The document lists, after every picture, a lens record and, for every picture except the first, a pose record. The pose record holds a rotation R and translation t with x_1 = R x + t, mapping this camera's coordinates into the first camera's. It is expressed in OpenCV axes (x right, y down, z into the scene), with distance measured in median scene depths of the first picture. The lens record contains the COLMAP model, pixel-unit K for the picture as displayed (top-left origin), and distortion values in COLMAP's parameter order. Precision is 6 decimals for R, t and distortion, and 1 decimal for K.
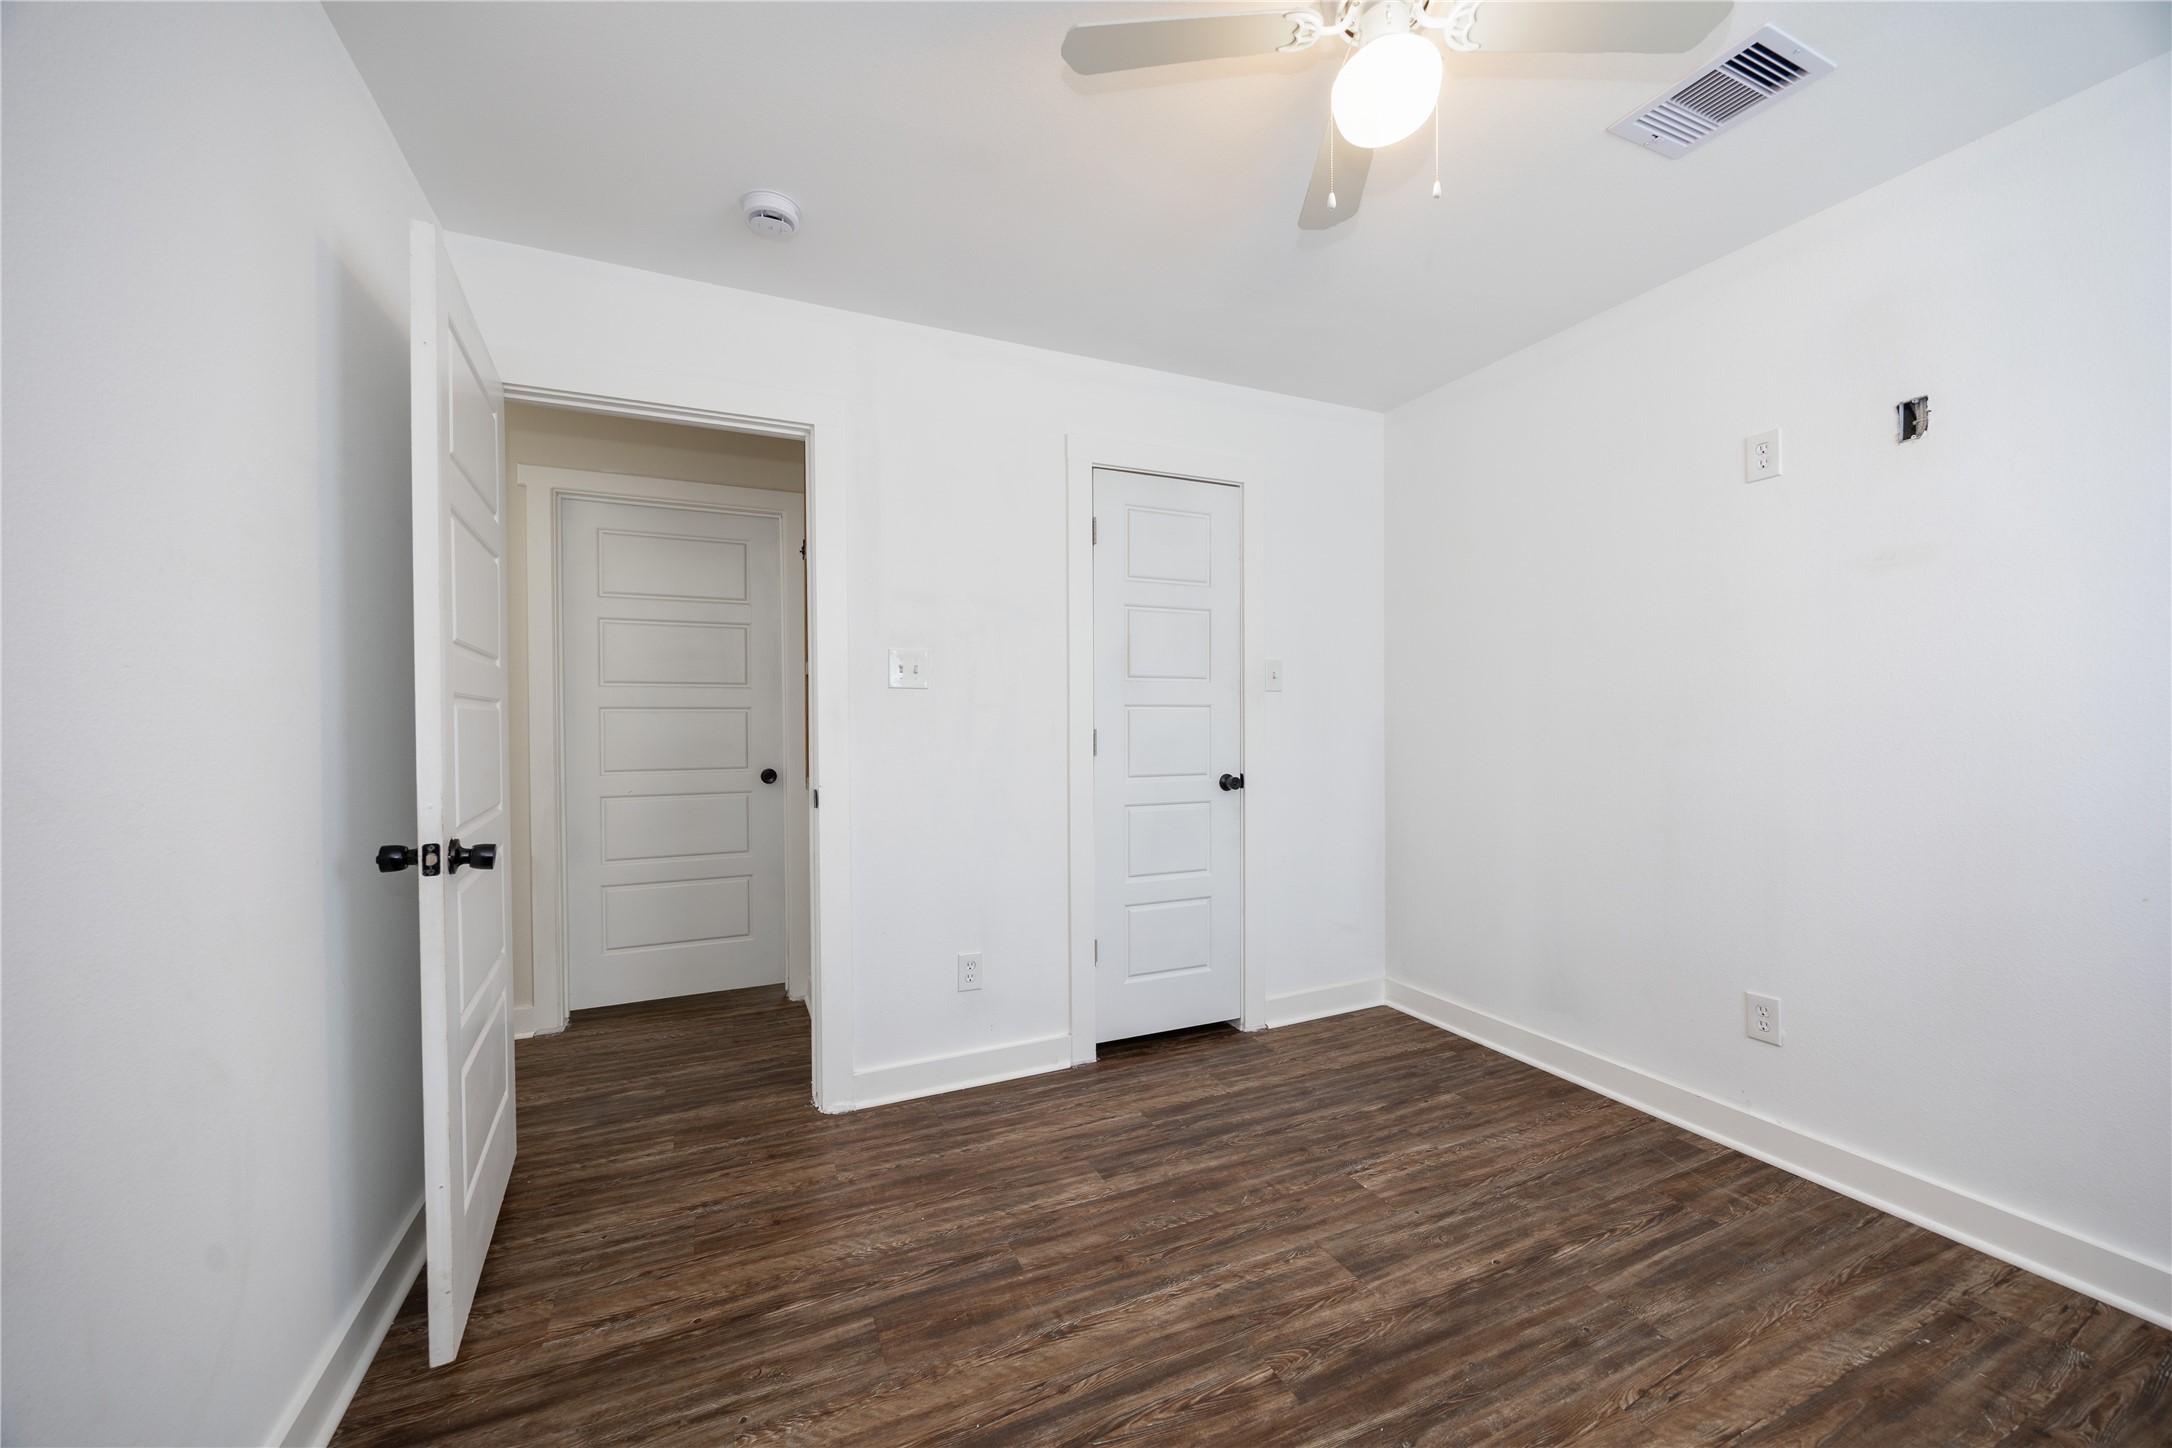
lens RADIAL K [[820.6, 0, 1100.9], [0, 820.6, 725.5], [0, 0, 1]] dist [0.003682, 0.000000]
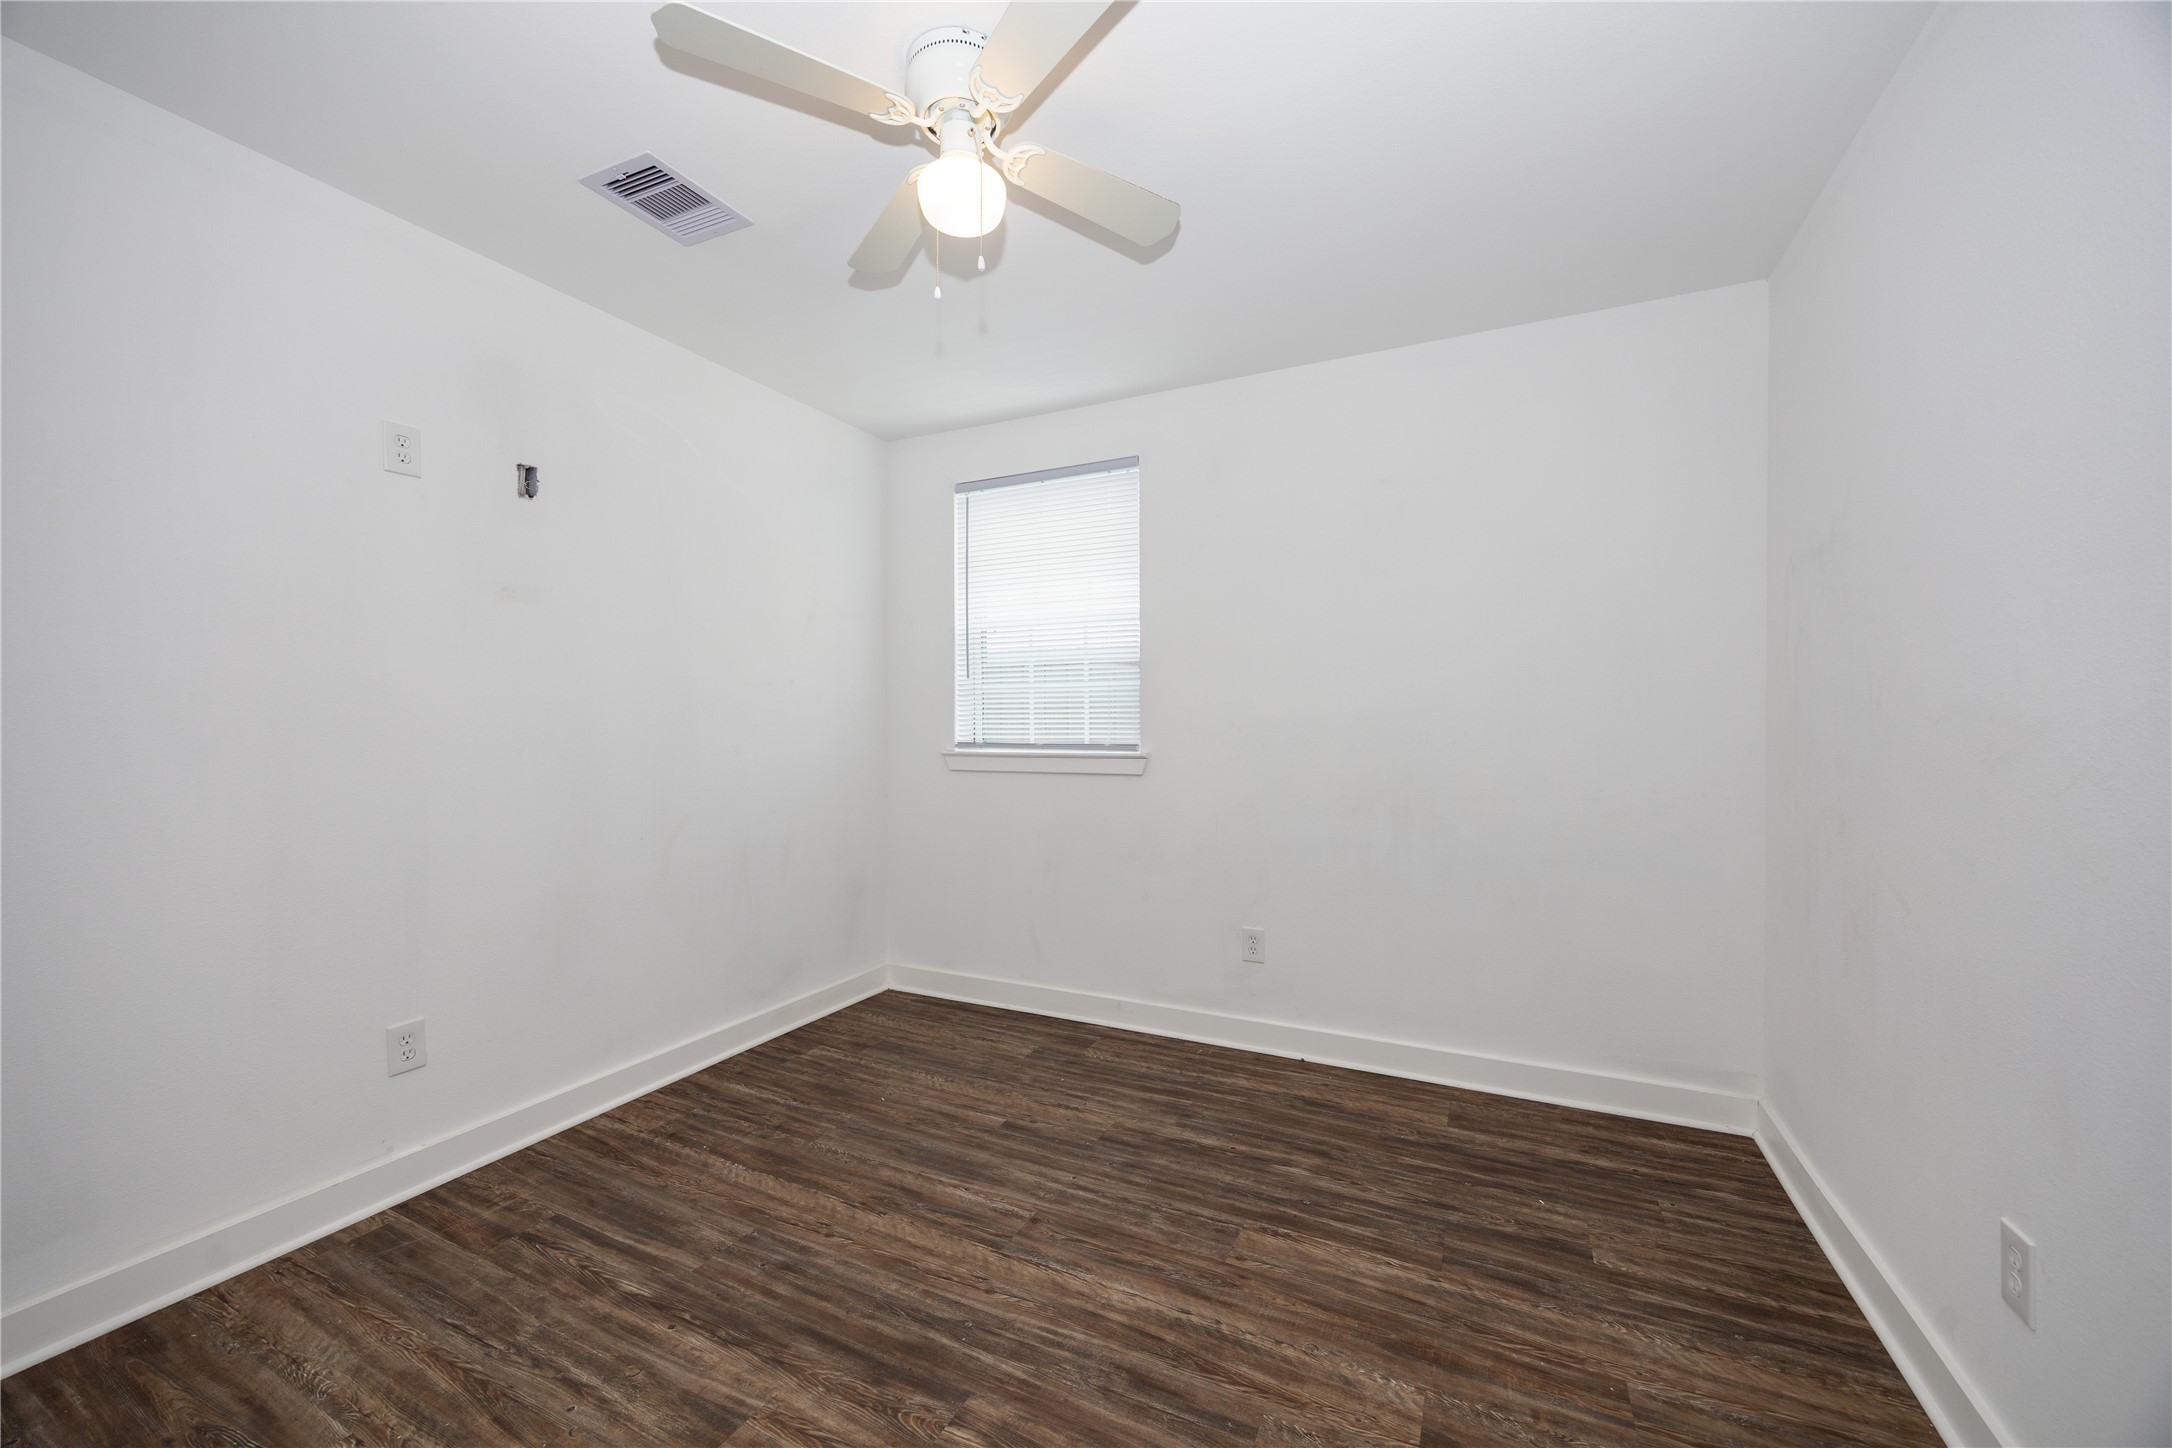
lens RADIAL K [[820.6, 0, 1088.2], [0, 820.6, 723.0], [0, 0, 1]] dist [0.003682, 0.000000]
pose [[-0.620376, 0.008873, 0.784255, -0.521804], [0.011217, 0.999934, -0.002440, -0.004114], [-0.784225, 0.007283, -0.620434, 1.206484]]
